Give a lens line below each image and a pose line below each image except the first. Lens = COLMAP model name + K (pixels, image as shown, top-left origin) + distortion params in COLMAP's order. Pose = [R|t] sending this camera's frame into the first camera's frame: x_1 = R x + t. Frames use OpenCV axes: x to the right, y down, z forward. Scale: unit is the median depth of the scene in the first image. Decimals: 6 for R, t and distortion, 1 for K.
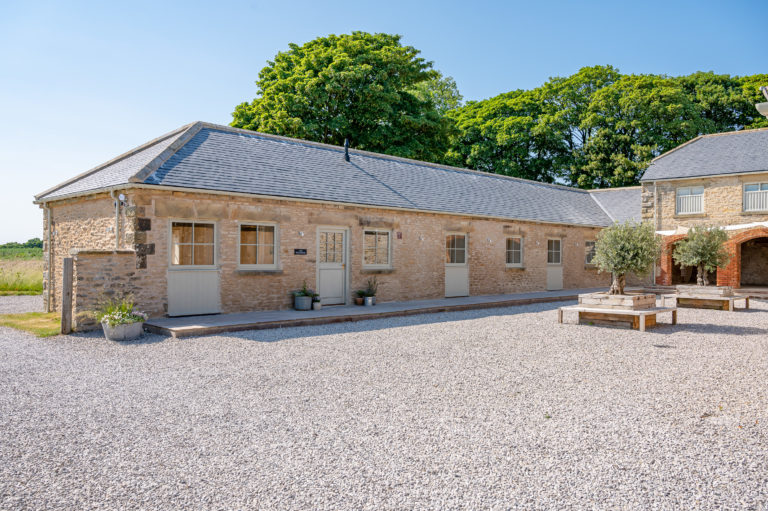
lens RADIAL K [[621.9, 0, 383.6], [0, 621.9, 256.4], [0, 0, 1]] dist [0.000775, 0.001713]
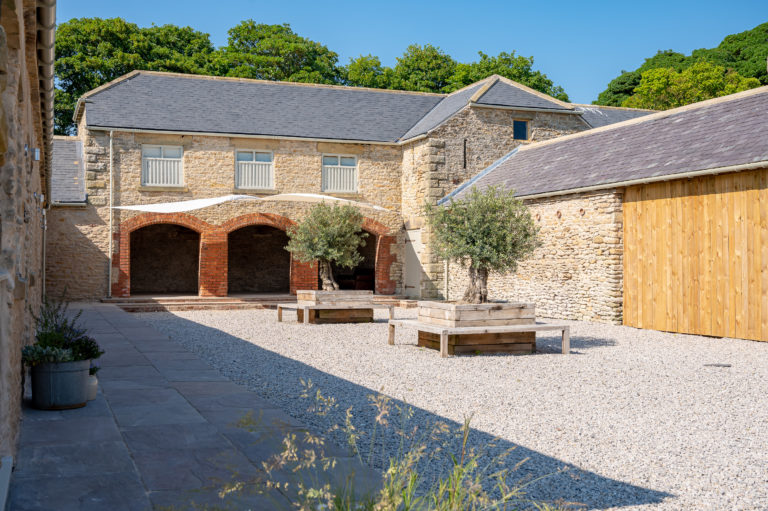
lens RADIAL K [[900.9, 0, 385.2], [0, 900.9, 256.6], [0, 0, 1]] dist [0.012633, 0.000000]
pose [[0.426923, 0.000691, 0.904288, -0.322457], [0.003438, 0.999991, -0.002387, 0.010526], [-0.904282, 0.004128, 0.426916, 0.453844]]
